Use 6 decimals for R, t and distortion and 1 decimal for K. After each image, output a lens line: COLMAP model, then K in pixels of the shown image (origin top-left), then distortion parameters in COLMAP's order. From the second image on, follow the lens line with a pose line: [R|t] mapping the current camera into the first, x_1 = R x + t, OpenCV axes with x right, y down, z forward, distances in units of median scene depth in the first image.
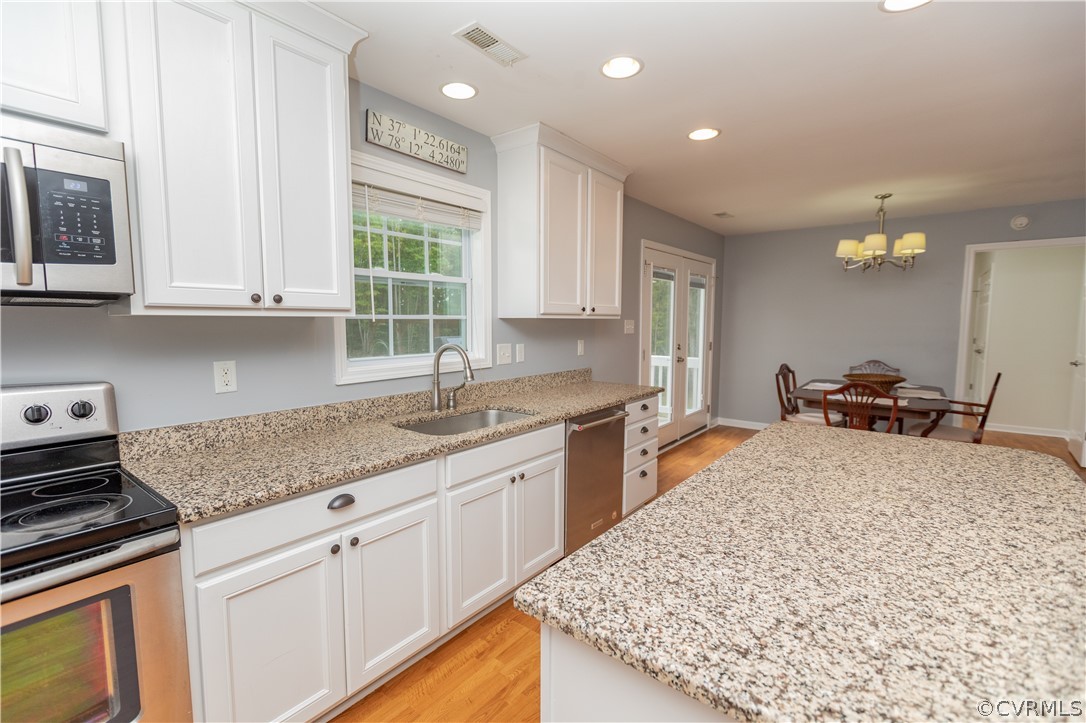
lens RADIAL K [[479.1, 0, 538.4], [0, 479.1, 360.9], [0, 0, 1]] dist [0.000347, -0.000645]
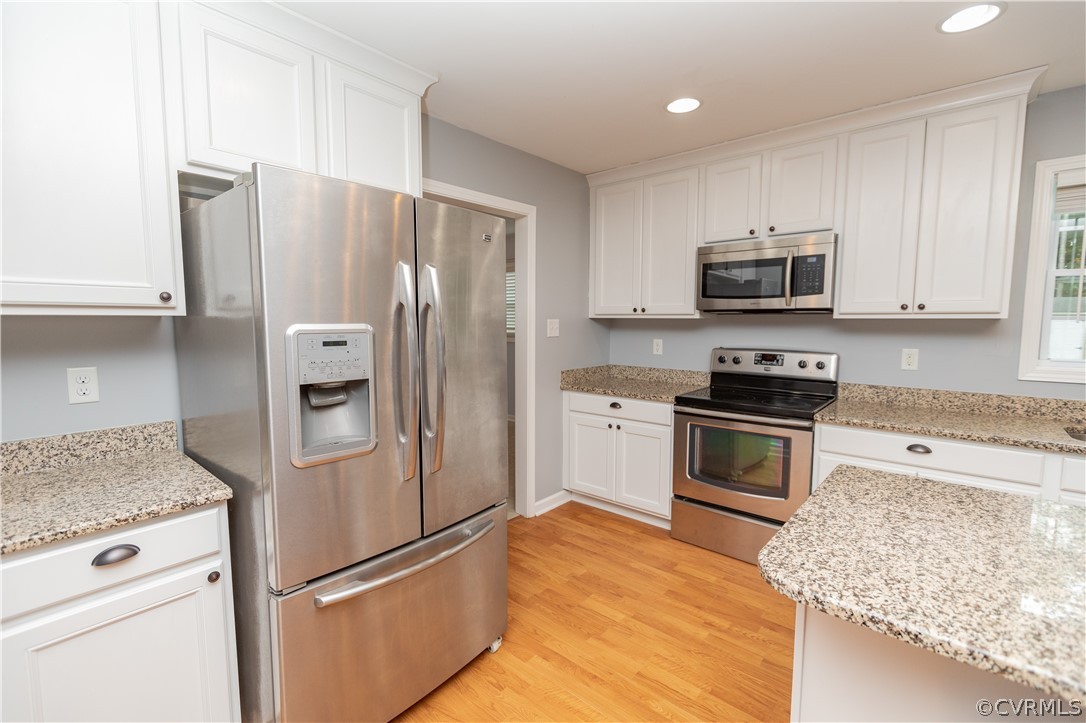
lens RADIAL K [[479.1, 0, 538.4], [0, 479.1, 360.9], [0, 0, 1]] dist [0.000347, -0.000645]
pose [[-0.051174, 0.087230, -0.994873, 0.818520], [-0.084561, 0.992222, 0.091347, -0.000375], [0.995103, 0.088802, -0.043400, -0.069047]]
